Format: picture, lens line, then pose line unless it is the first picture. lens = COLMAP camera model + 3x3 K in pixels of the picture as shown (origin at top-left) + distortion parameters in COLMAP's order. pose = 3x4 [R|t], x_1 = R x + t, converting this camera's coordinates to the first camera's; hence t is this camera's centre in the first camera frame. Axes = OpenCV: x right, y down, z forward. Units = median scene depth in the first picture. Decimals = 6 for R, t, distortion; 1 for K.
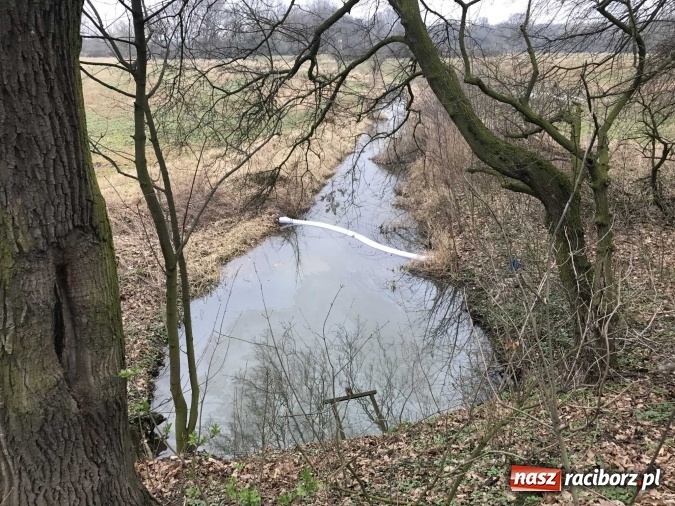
lens RADIAL K [[559.3, 0, 337.5], [0, 559.3, 253.0], [0, 0, 1]] dist [0.029444, -0.003847]
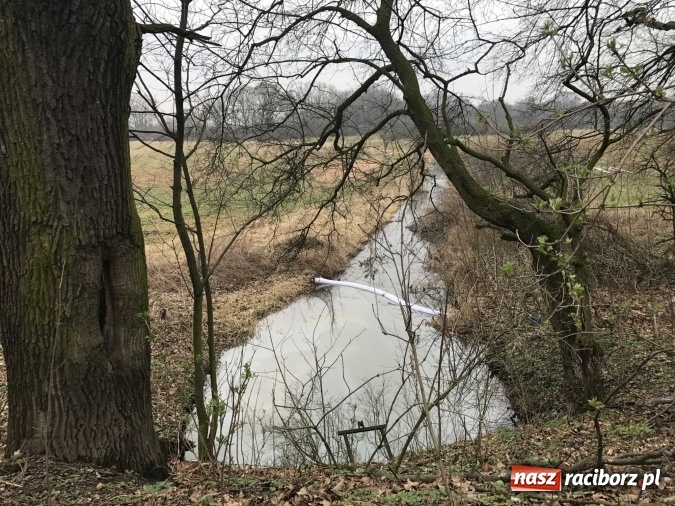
lens RADIAL K [[559.3, 0, 337.5], [0, 559.3, 253.0], [0, 0, 1]] dist [0.029444, -0.003847]
pose [[0.996063, -0.000025, -0.088648, 0.081830], [-0.011651, 0.991288, -0.131197, 0.069231], [0.087879, 0.131714, 0.987385, -0.133944]]
